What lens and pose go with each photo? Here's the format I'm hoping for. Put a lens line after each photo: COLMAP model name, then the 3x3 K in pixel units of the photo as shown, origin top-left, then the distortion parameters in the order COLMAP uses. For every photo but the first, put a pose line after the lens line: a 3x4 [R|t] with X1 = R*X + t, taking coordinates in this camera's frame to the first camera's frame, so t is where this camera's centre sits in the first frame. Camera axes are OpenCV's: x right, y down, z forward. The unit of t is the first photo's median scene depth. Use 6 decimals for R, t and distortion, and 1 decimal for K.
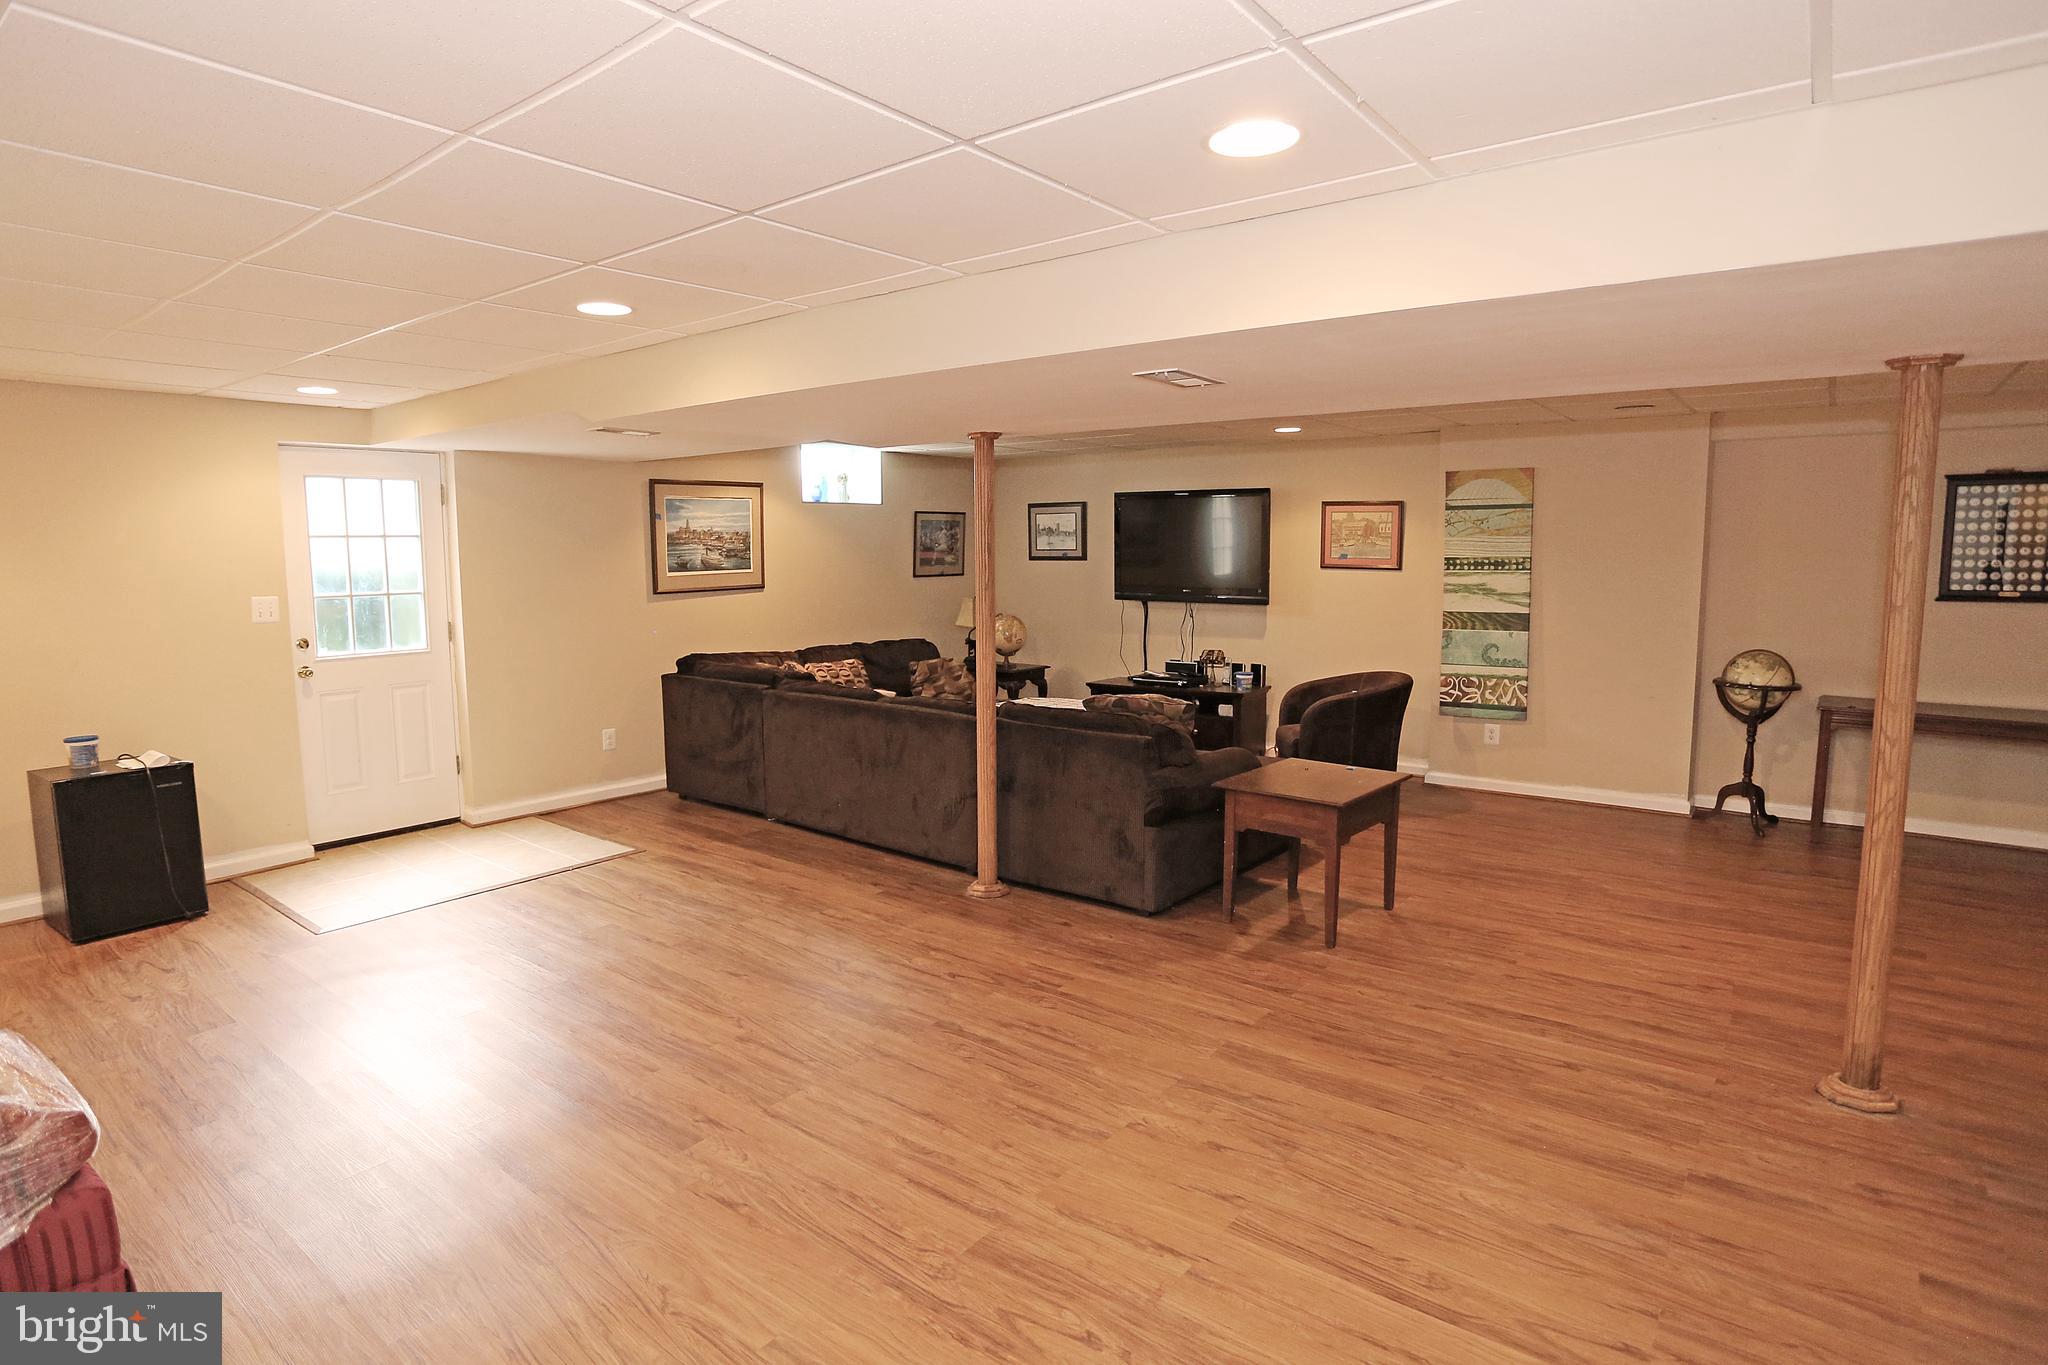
lens RADIAL K [[1074.0, 0, 1035.7], [0, 1074.0, 675.2], [0, 0, 1]] dist [-0.041655, 0.000533]
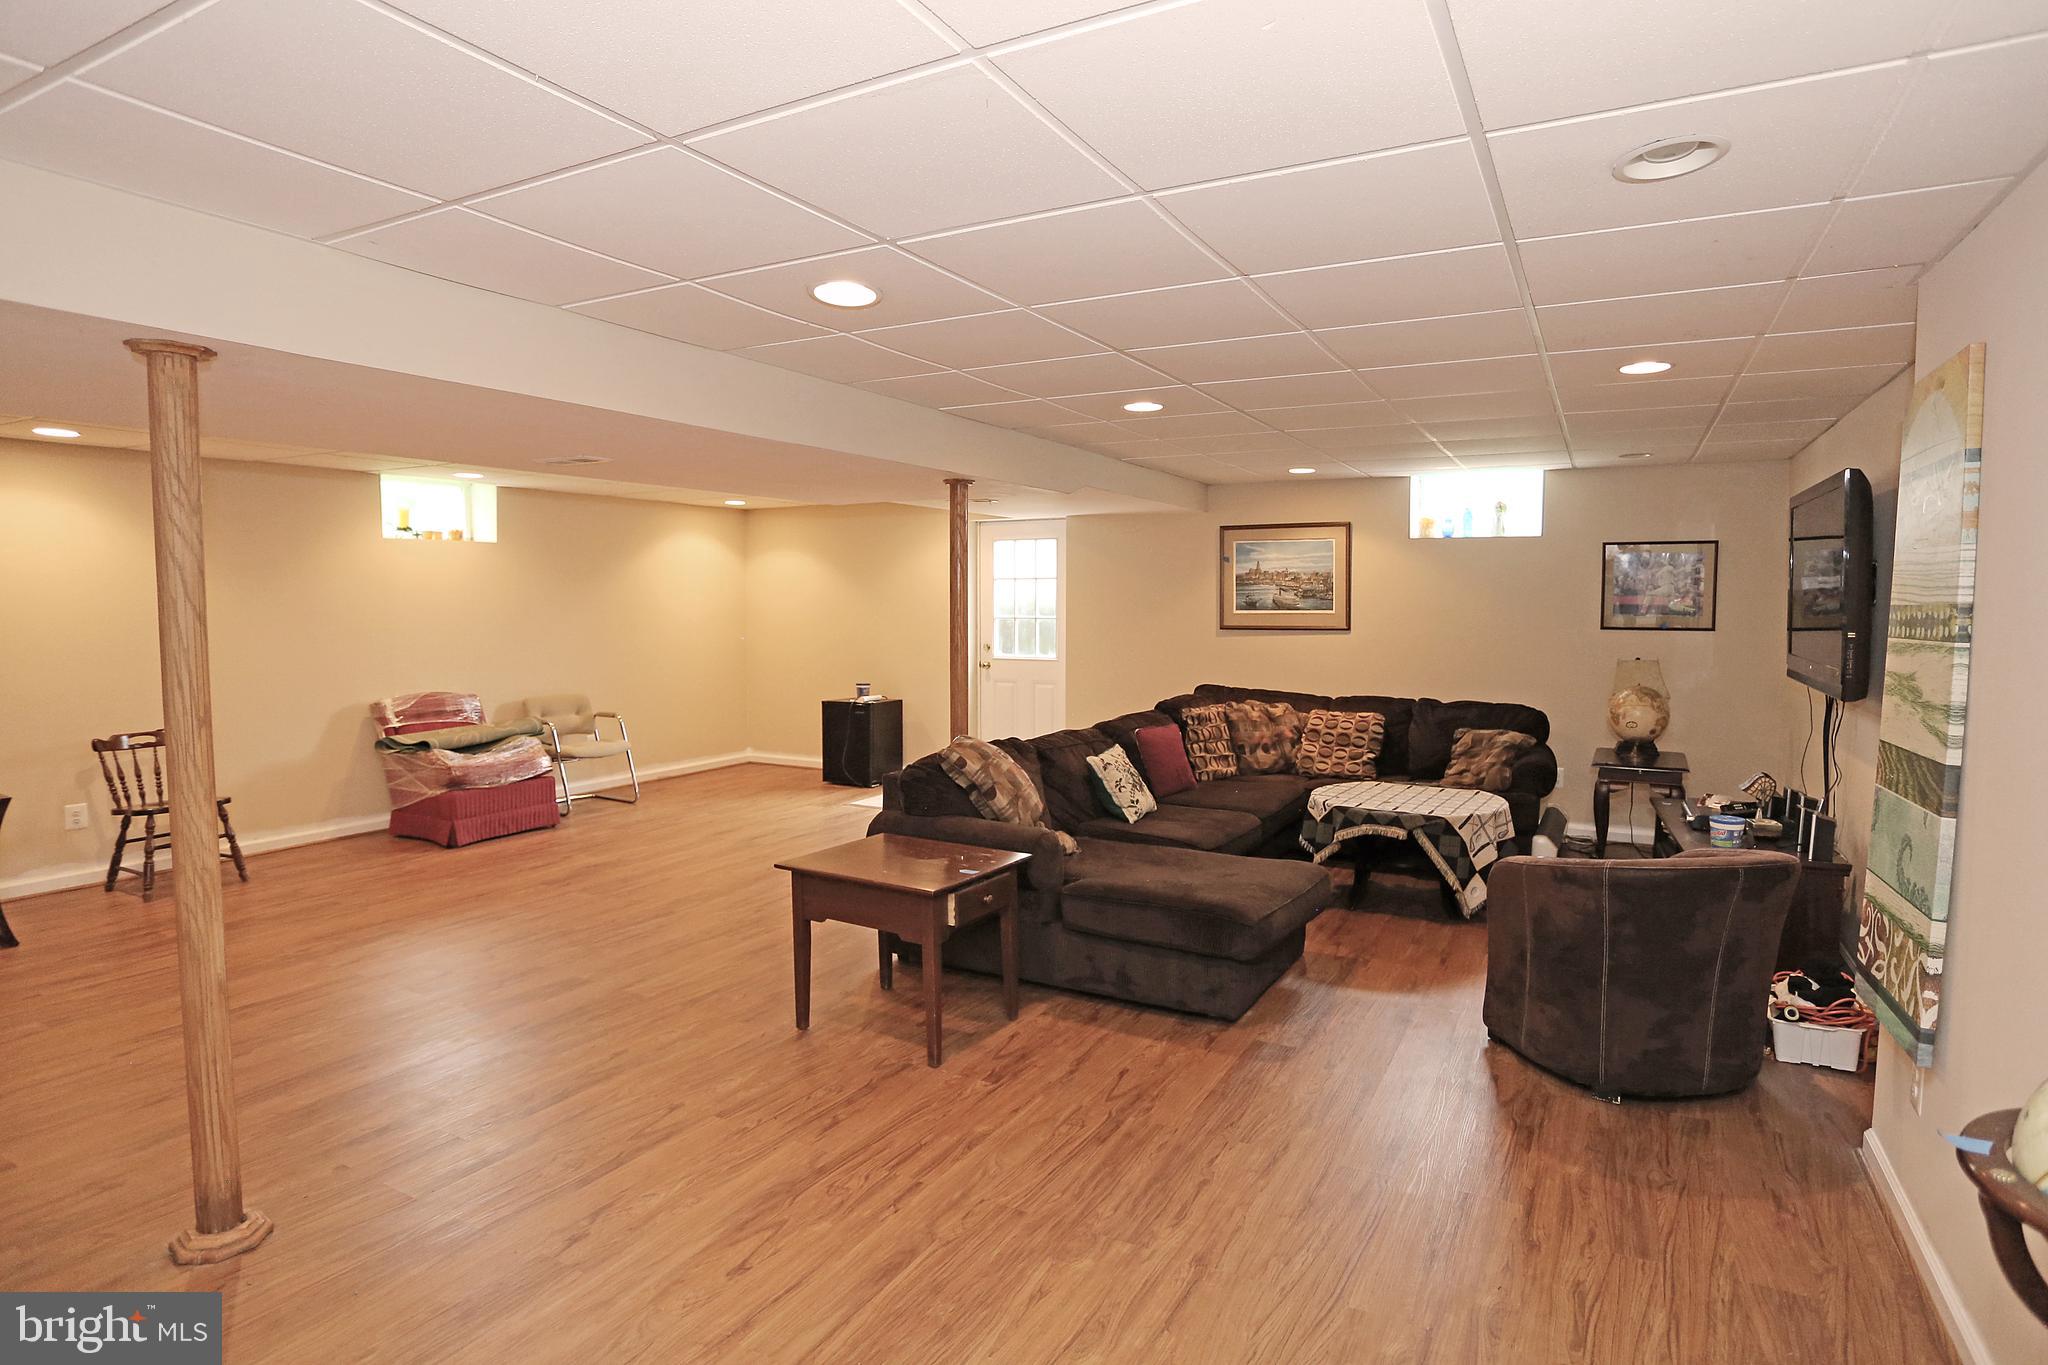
lens RADIAL K [[1074.0, 0, 1035.7], [0, 1074.0, 675.2], [0, 0, 1]] dist [-0.041655, 0.000533]
pose [[0.162978, 0.077101, -0.983612, 0.712078], [-0.120063, 0.991083, 0.057793, -0.068848], [0.979297, 0.108676, 0.170782, 0.616305]]
